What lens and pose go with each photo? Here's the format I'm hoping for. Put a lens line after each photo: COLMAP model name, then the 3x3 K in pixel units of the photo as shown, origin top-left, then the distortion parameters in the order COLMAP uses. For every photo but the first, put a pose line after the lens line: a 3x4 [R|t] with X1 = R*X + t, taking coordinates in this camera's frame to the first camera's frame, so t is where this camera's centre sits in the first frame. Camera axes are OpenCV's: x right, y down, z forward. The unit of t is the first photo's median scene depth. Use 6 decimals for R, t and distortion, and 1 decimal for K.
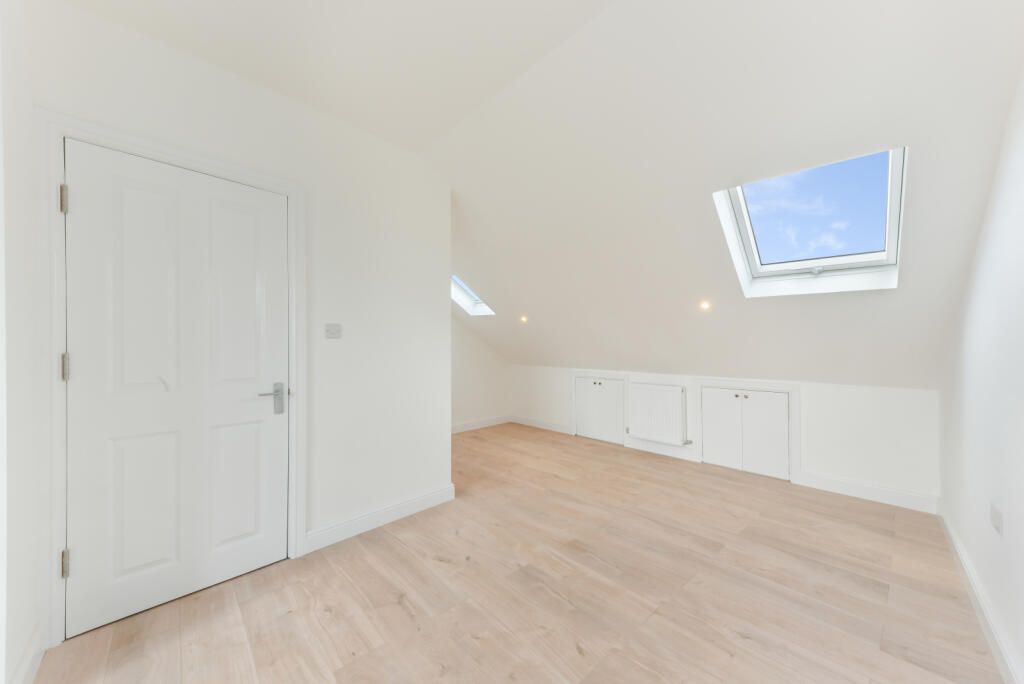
lens RADIAL K [[392.2, 0, 505.2], [0, 392.2, 347.3], [0, 0, 1]] dist [0.005937, -0.000147]
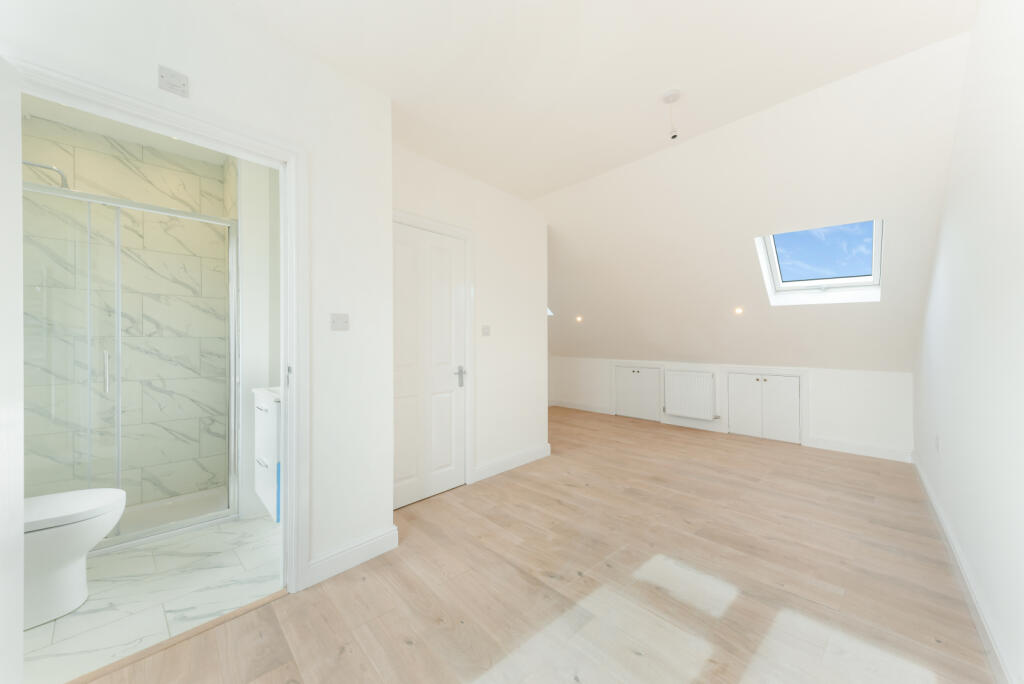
lens RADIAL K [[356.9, 0, 519.8], [0, 356.9, 341.9], [0, 0, 1]] dist [-0.005814, 0.000069]
pose [[0.999757, -0.003236, -0.021805, -0.189366], [0.003212, 0.999994, -0.001120, 0.000496], [0.021808, 0.001049, 0.999762, -0.206361]]
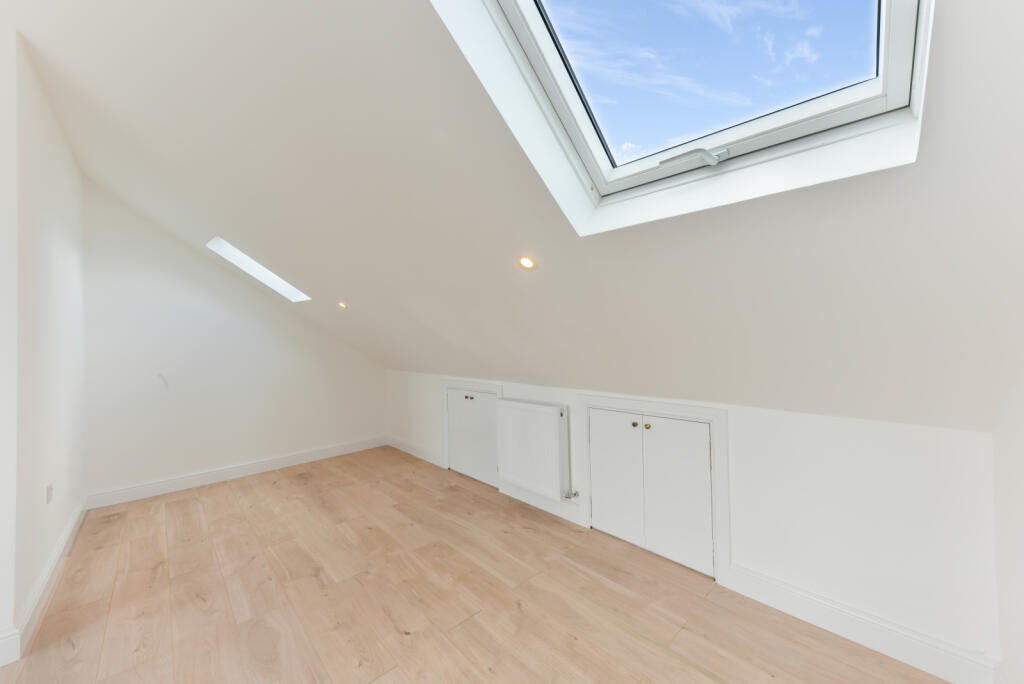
lens RADIAL K [[392.2, 0, 492.6], [0, 392.2, 361.3], [0, 0, 1]] dist [0.005937, -0.000147]
pose [[0.993995, -0.007525, -0.109167, 0.554121], [0.010781, 0.999514, 0.029262, 0.012698], [0.108894, -0.030263, 0.993593, 0.499468]]
